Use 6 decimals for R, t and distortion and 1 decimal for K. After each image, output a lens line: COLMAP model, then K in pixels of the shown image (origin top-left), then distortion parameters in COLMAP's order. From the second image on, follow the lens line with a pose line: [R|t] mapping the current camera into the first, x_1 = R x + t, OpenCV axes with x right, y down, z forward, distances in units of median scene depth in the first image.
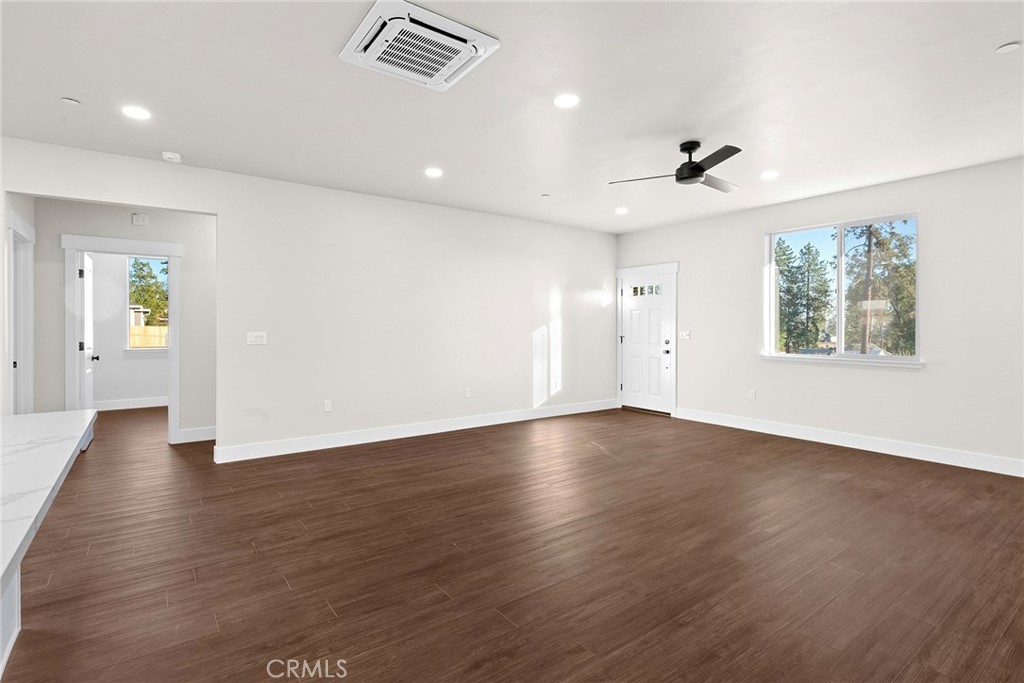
lens RADIAL K [[492.6, 0, 517.1], [0, 492.6, 328.6], [0, 0, 1]] dist [-0.003503, 0.000477]
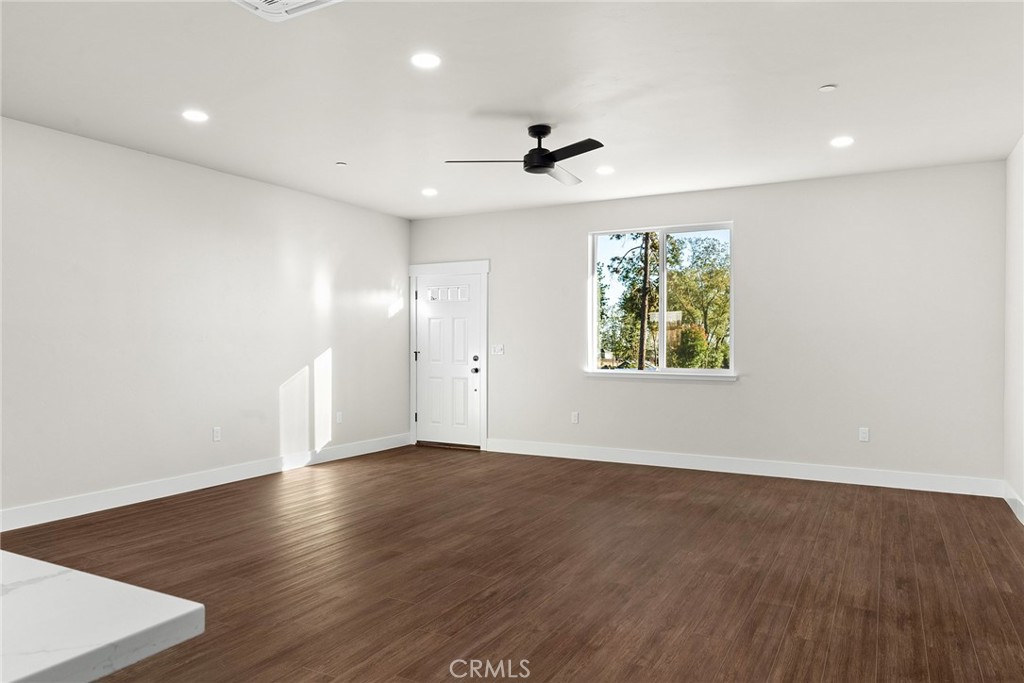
lens RADIAL K [[679.9, 0, 511.4], [0, 679.9, 346.5], [0, 0, 1]] dist [-0.000252, 0.002811]
pose [[0.908271, -0.003258, 0.418369, -0.191013], [0.001359, 0.999987, 0.004835, 0.004336], [-0.418379, -0.003823, 0.908264, -0.067654]]
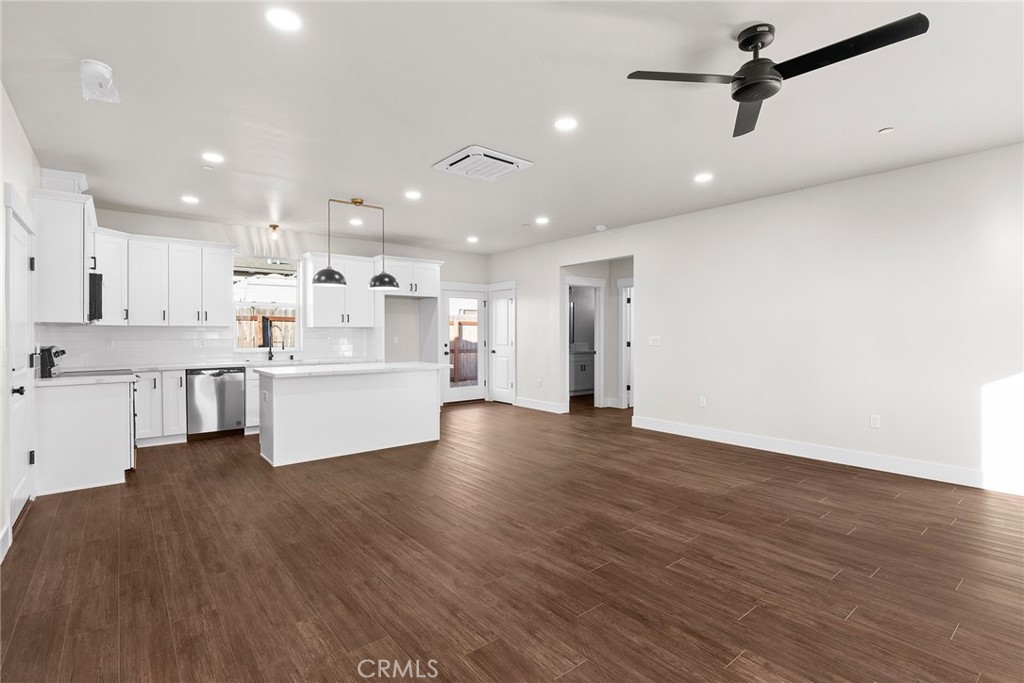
lens RADIAL K [[492.6, 0, 518.3], [0, 492.6, 335.7], [0, 0, 1]] dist [-0.003503, 0.000477]
pose [[0.052564, 0.003832, -0.998610, 0.934155], [-0.001571, 0.999992, 0.003754, 0.001522], [0.998616, 0.001372, 0.052570, 0.660614]]
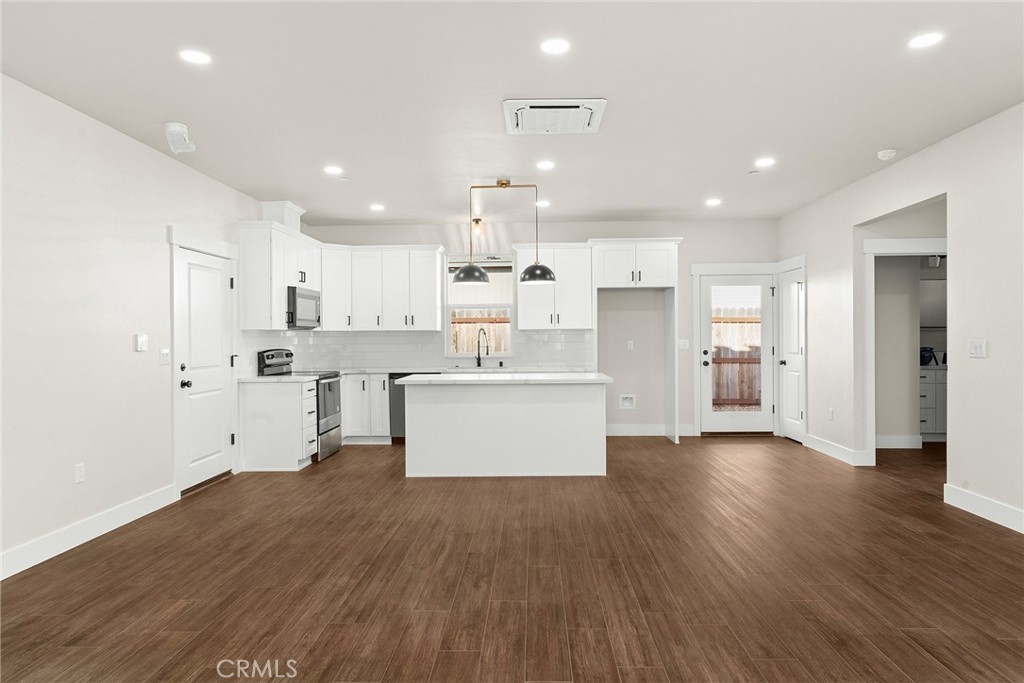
lens RADIAL K [[659.7, 0, 514.9], [0, 659.7, 339.3], [0, 0, 1]] dist [0.000733, -0.003122]
pose [[-0.620994, 0.006764, -0.783786, 0.763098], [0.004954, 0.999977, 0.004705, -0.001771], [0.783800, -0.000962, -0.621013, 1.262088]]
